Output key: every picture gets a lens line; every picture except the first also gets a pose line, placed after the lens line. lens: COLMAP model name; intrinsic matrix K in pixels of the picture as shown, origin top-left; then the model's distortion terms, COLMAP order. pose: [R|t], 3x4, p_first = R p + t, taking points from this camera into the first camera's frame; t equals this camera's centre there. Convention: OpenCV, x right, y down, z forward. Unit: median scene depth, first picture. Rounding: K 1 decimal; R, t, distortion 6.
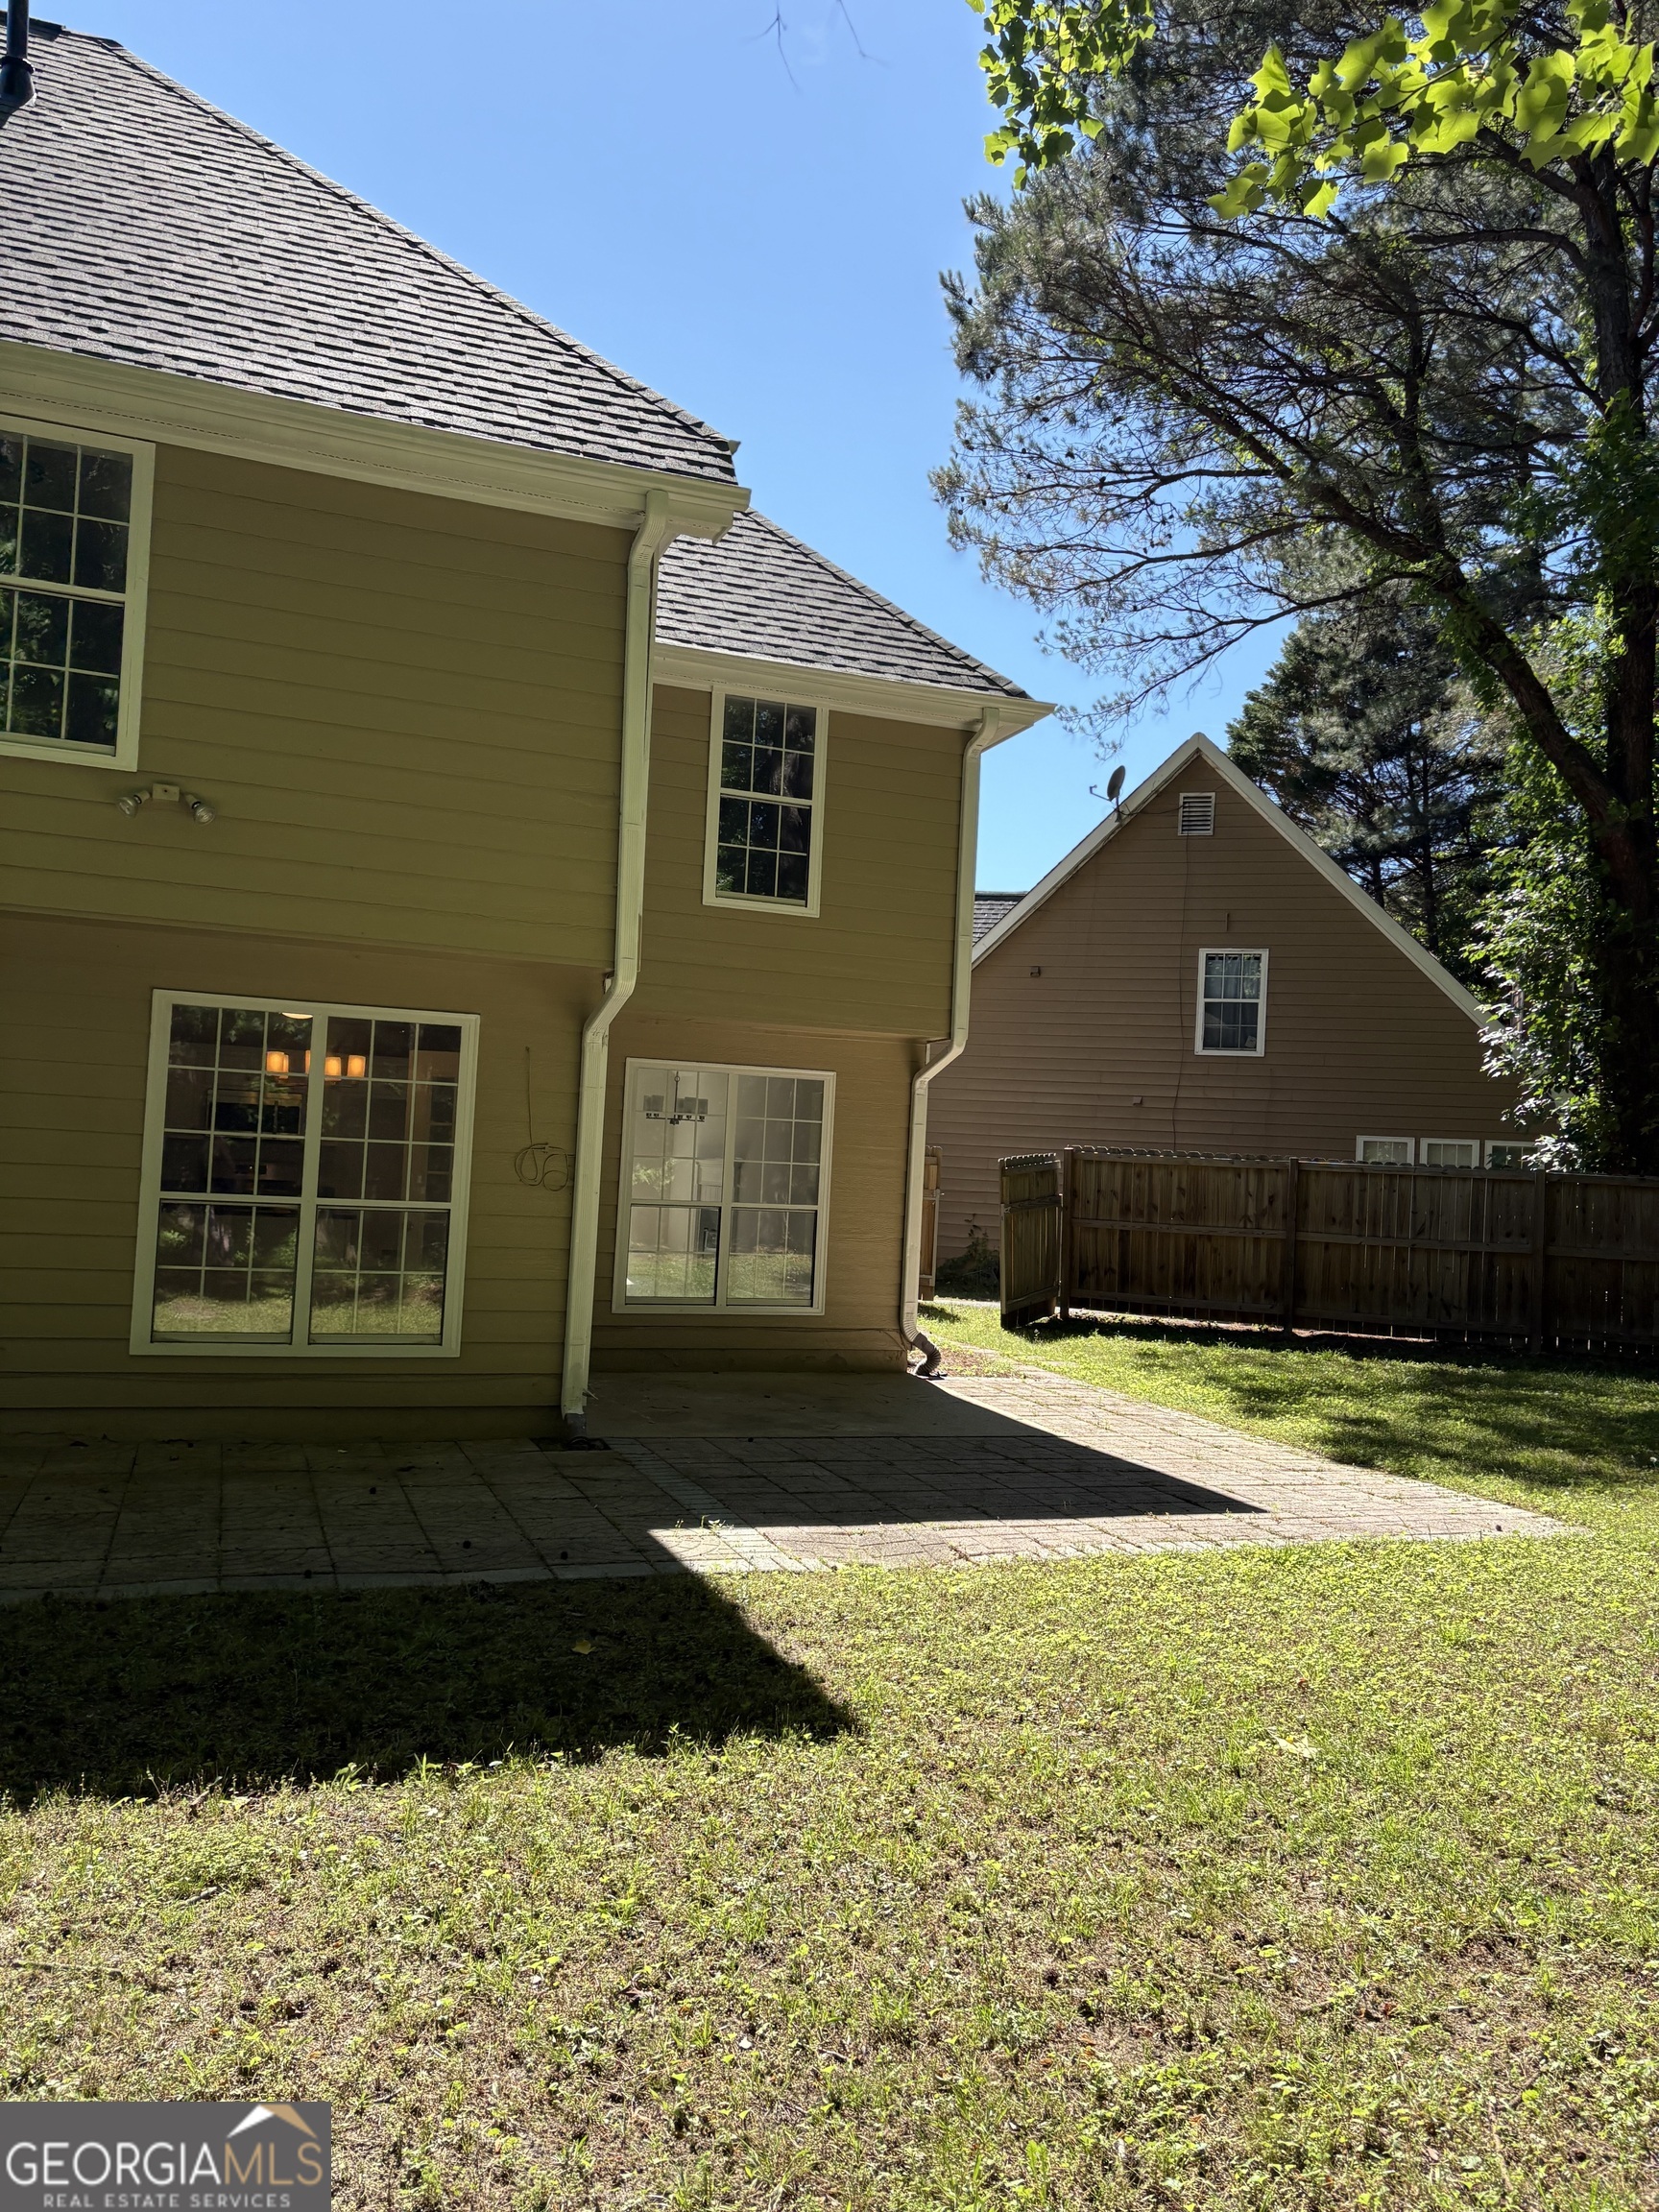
lens RADIAL K [[1655.0, 0, 829.5], [0, 1655.0, 1106.0], [0, 0, 1]] dist [0.144891, -0.080436]
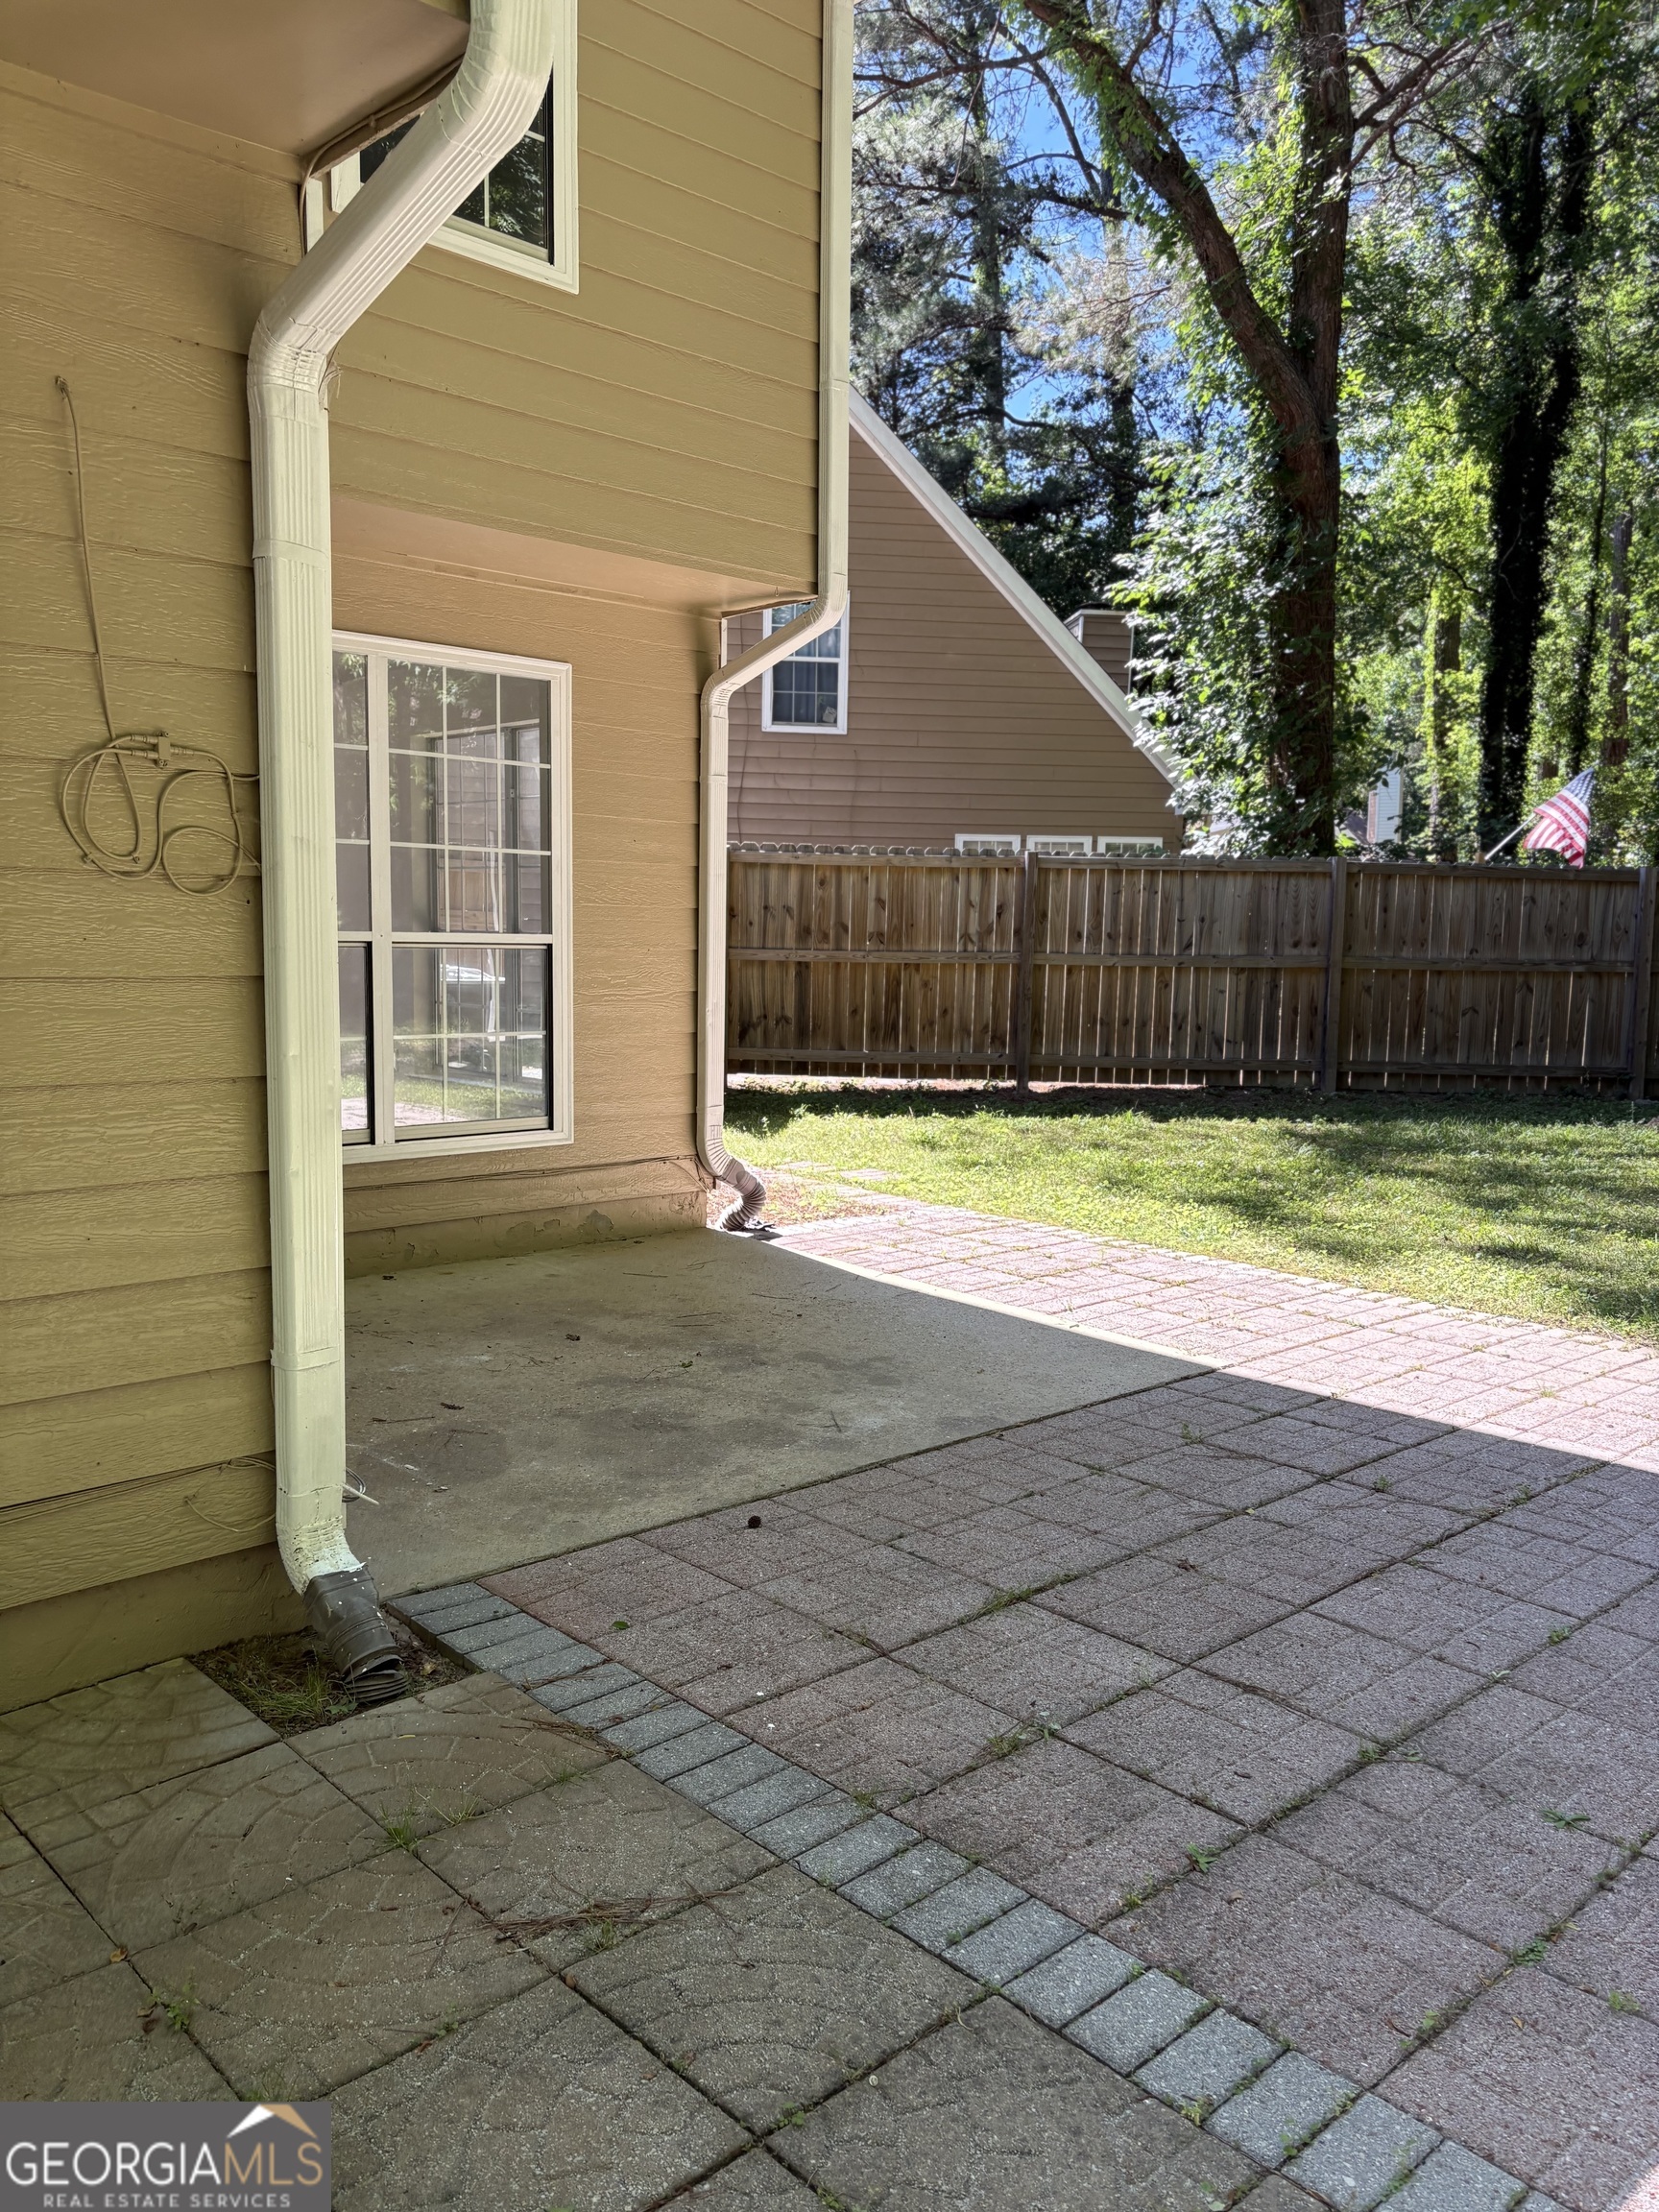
lens RADIAL K [[1655.0, 0, 829.5], [0, 1655.0, 1106.0], [0, 0, 1]] dist [0.144891, -0.080436]
pose [[0.912643, -0.076784, 0.401481, -0.141197], [0.012003, 0.986809, 0.161443, 0.030644], [-0.408581, -0.142521, 0.901526, 0.499014]]
